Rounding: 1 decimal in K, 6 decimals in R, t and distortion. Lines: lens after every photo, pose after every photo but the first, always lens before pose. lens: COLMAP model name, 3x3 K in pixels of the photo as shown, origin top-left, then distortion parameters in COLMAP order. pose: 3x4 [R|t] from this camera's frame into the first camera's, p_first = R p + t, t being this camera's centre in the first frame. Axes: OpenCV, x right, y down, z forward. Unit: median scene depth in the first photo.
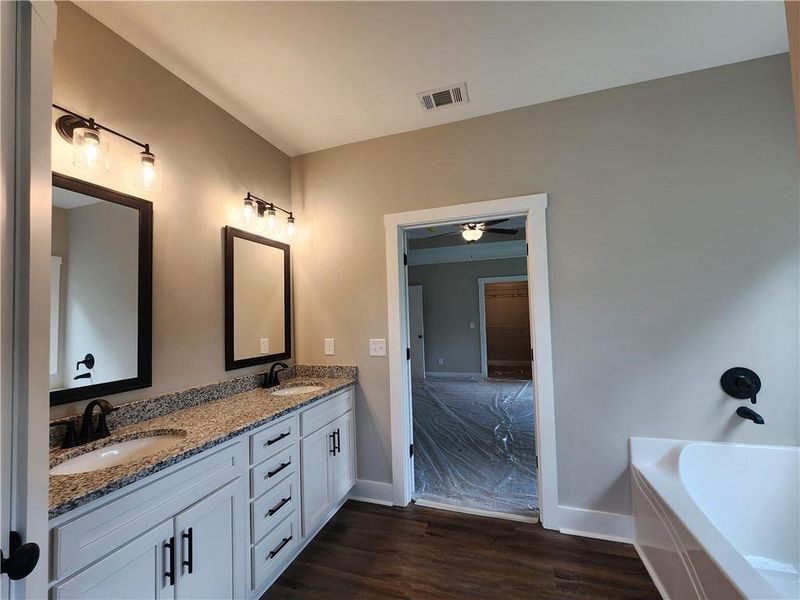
lens RADIAL K [[327.4, 0, 403.8], [0, 327.4, 297.4], [0, 0, 1]] dist [0.002827, -0.000281]
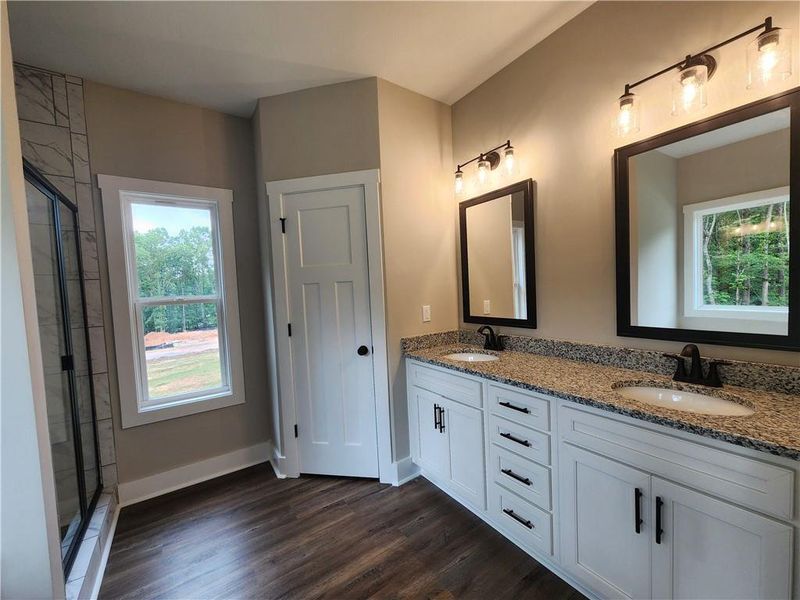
lens RADIAL K [[327.4, 0, 391.9], [0, 327.4, 304.2], [0, 0, 1]] dist [0.002827, -0.000281]
pose [[-0.631075, 0.097854, -0.769525, 0.411467], [0.115853, 0.992775, 0.031234, 0.055218], [0.767021, -0.069441, -0.637853, 1.055404]]
